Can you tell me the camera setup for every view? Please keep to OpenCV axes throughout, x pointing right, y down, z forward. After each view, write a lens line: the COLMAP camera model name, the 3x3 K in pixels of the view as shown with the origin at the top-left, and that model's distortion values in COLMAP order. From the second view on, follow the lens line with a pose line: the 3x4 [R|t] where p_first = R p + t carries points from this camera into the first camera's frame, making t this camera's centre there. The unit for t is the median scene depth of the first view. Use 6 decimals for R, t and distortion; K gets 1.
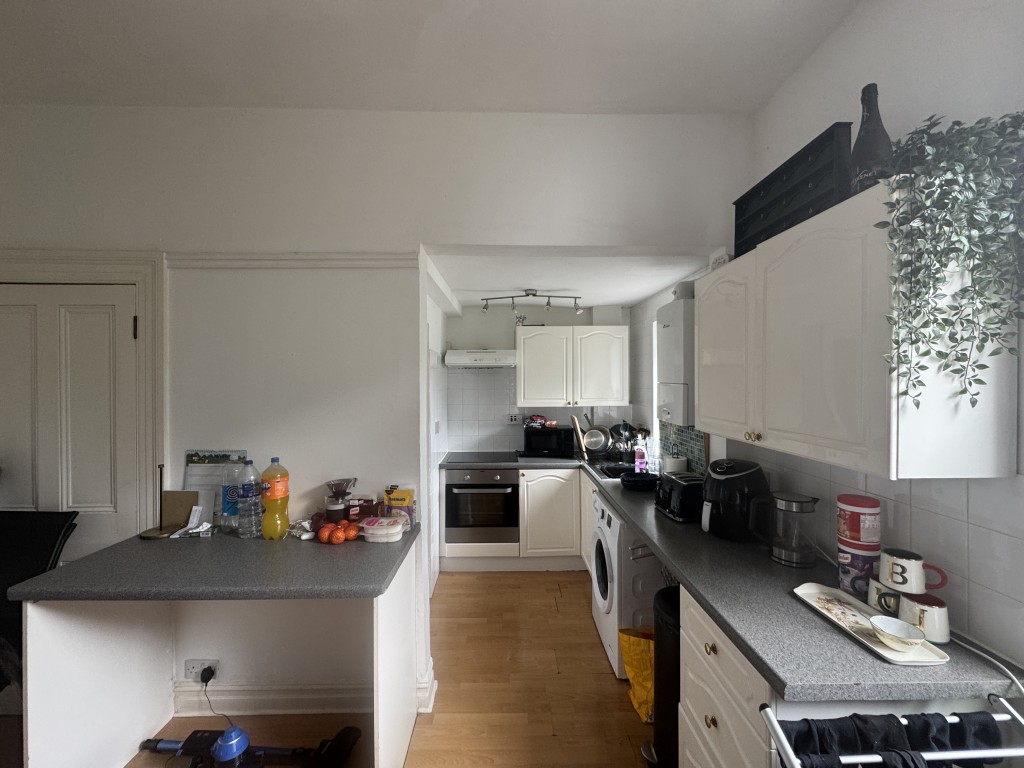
lens RADIAL K [[413.8, 0, 512.0], [0, 413.8, 384.0], [0, 0, 1]] dist [-0.000530, -0.000032]
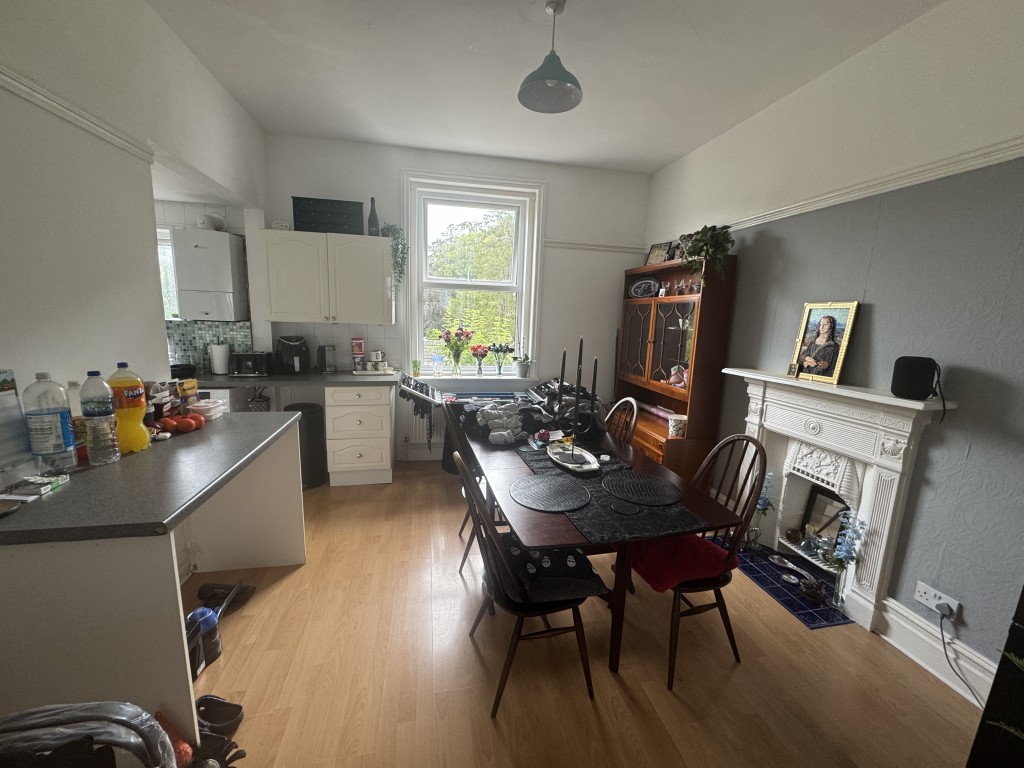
lens RADIAL K [[413.8, 0, 512.0], [0, 413.8, 384.0], [0, 0, 1]] dist [-0.000530, -0.000032]
pose [[-0.181352, -0.174558, 0.967802, -1.671226], [-0.024704, 0.984619, 0.172961, 0.049359], [-0.983108, 0.007458, -0.182875, 0.359663]]
